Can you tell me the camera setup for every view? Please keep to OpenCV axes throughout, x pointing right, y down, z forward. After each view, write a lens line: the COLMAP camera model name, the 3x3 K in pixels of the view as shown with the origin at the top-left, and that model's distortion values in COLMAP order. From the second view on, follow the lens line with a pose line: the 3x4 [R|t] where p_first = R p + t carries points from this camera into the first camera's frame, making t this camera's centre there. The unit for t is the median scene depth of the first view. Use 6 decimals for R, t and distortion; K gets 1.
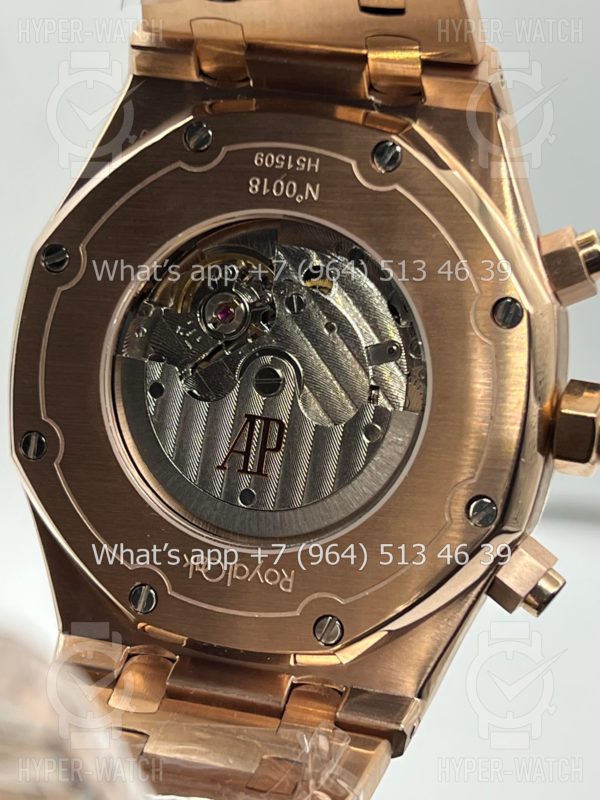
lens RADIAL K [[1877.4, 0, 300.0], [0, 1877.4, 400.0], [0, 0, 1]] dist [0.228416, -0.684943]
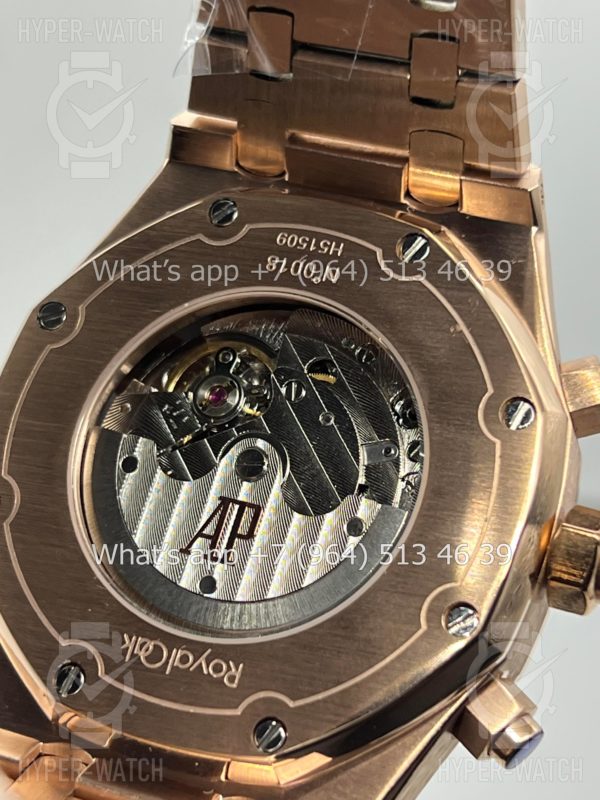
lens RADIAL K [[1877.4, 0, 300.0], [0, 1877.4, 400.0], [0, 0, 1]] dist [0.228416, -0.684943]
pose [[0.986130, 0.163363, -0.029332, 0.029097], [-0.164523, 0.938792, -0.302657, 0.238489], [-0.021906, 0.303285, 0.952648, 0.110966]]
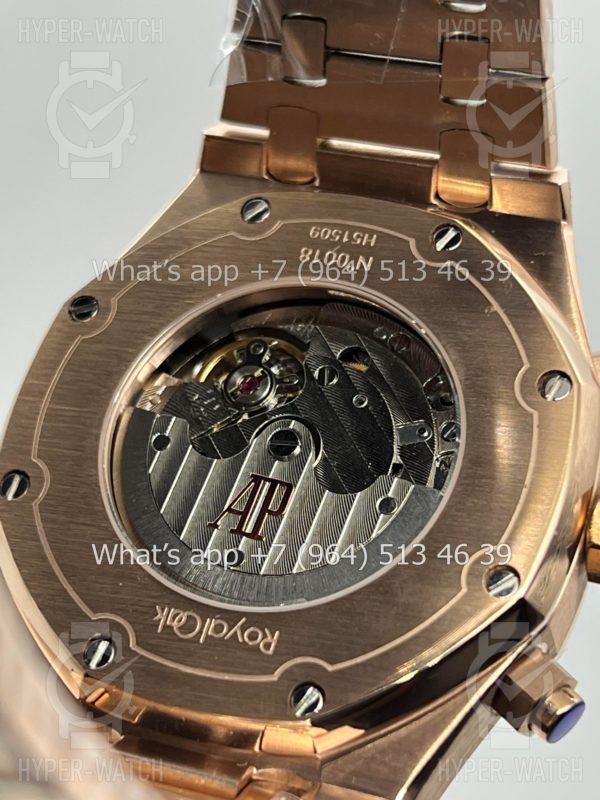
lens RADIAL K [[1877.4, 0, 300.0], [0, 1877.4, 400.0], [0, 0, 1]] dist [0.228416, -0.684943]
pose [[0.985123, 0.169903, -0.025797, 0.010683], [-0.163606, 0.881305, -0.443322, 0.381406], [-0.052587, 0.440947, 0.895991, 0.167661]]
